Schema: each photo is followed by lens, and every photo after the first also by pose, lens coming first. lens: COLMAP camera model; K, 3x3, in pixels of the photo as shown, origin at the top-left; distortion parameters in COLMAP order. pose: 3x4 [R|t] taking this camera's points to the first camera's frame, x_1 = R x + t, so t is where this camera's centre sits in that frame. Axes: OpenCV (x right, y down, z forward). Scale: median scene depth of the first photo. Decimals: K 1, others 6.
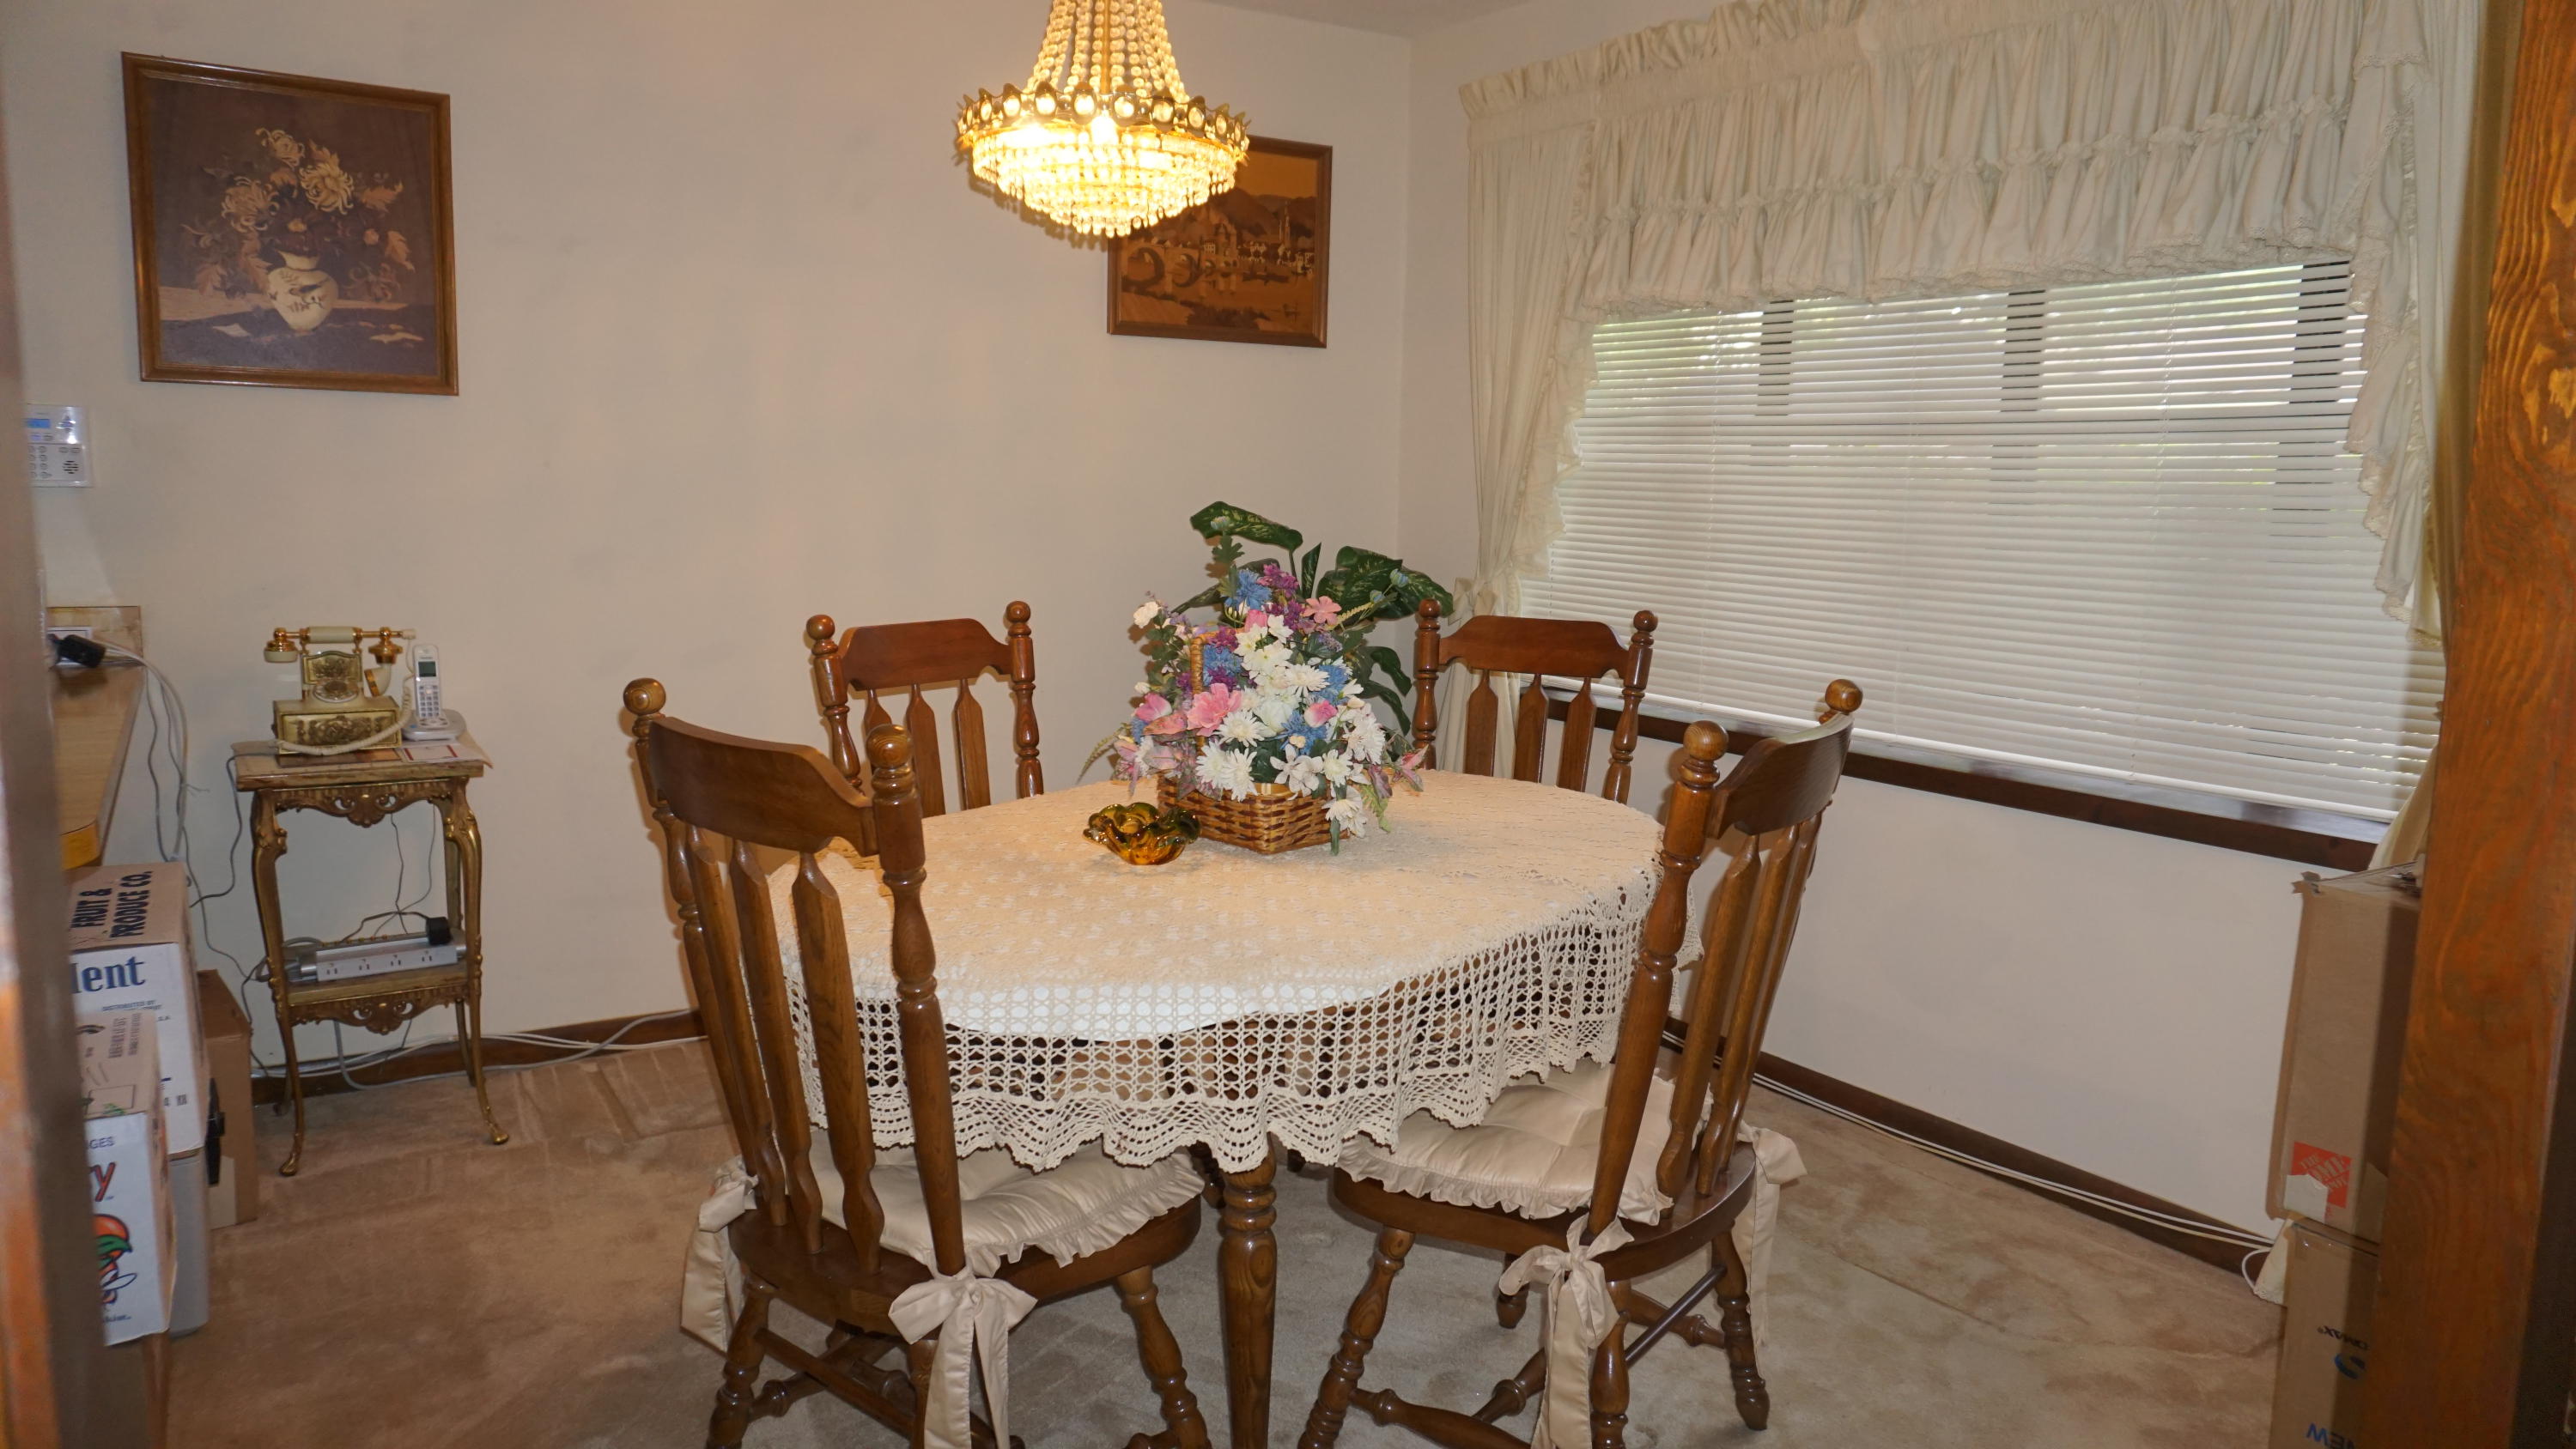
lens RADIAL K [[1698.1, 0, 1284.4], [0, 1698.1, 705.7], [0, 0, 1]] dist [-0.075348, 0.034627]
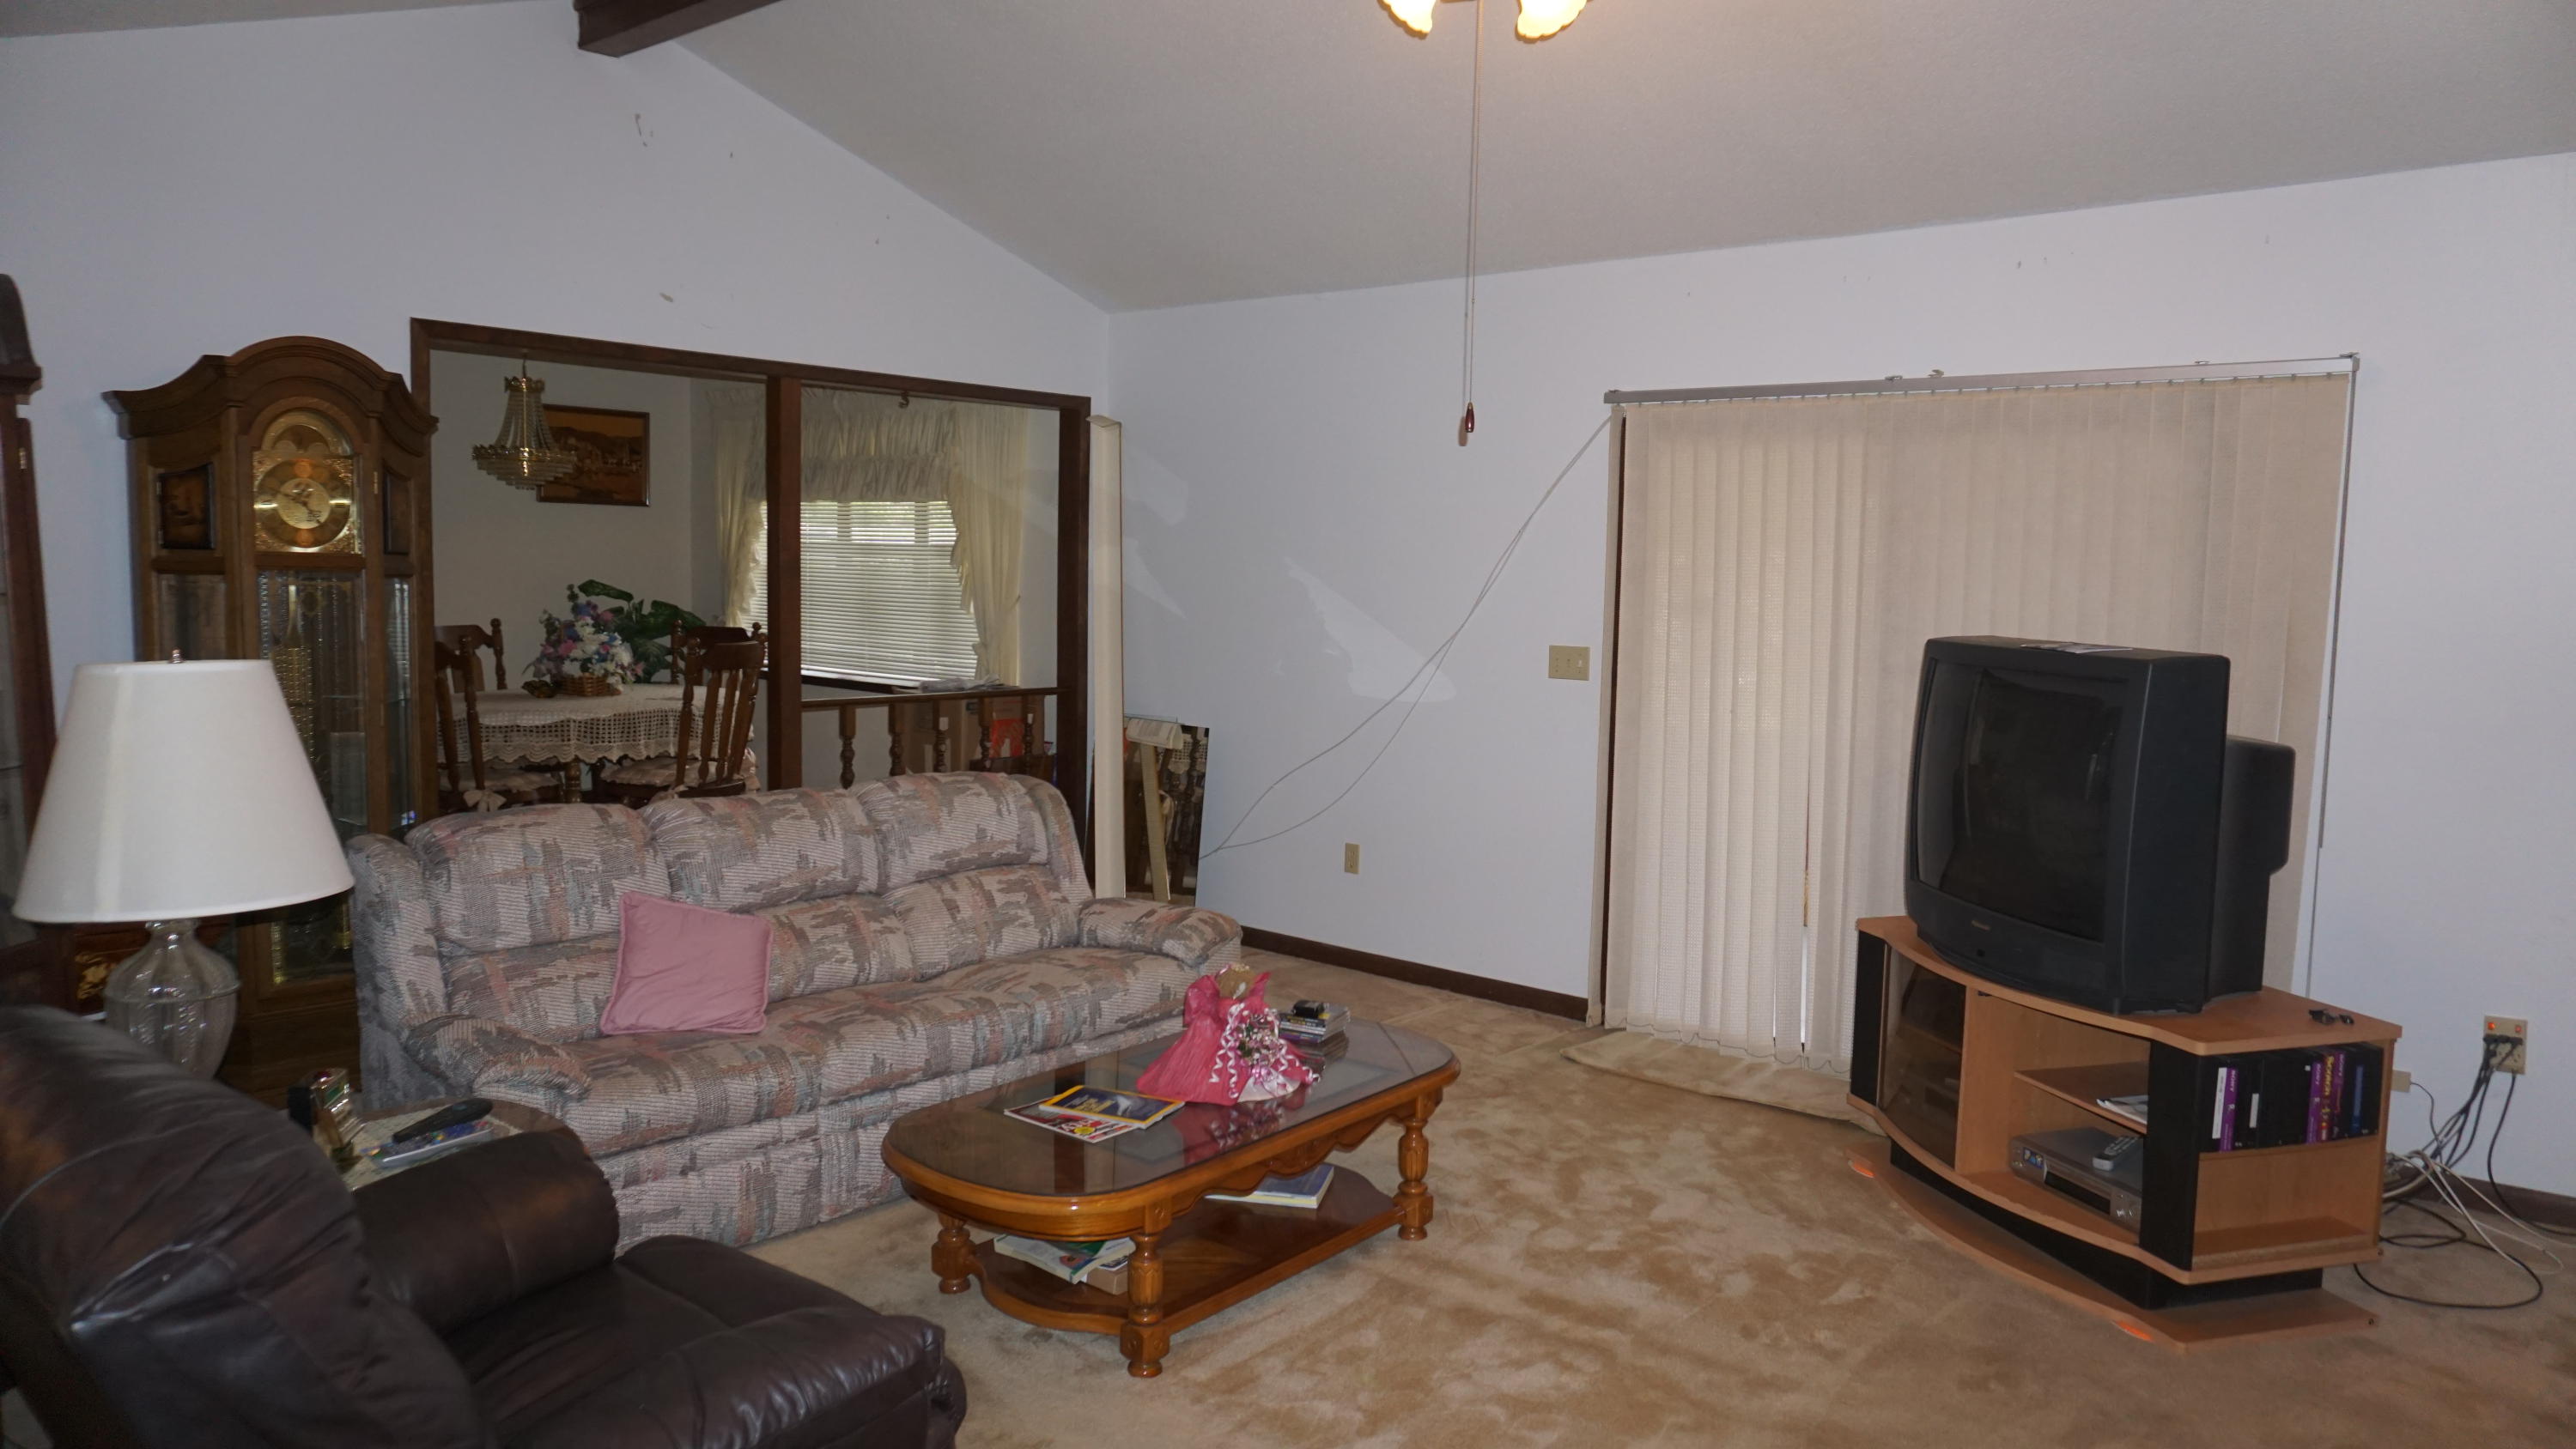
lens RADIAL K [[1698.1, 0, 1284.4], [0, 1698.1, 705.7], [0, 0, 1]] dist [-0.075348, 0.034627]
pose [[0.956734, -0.019725, 0.290296, 0.302186], [0.033472, 0.998537, -0.042464, 0.266685], [-0.289034, 0.050343, 0.955994, -2.151155]]
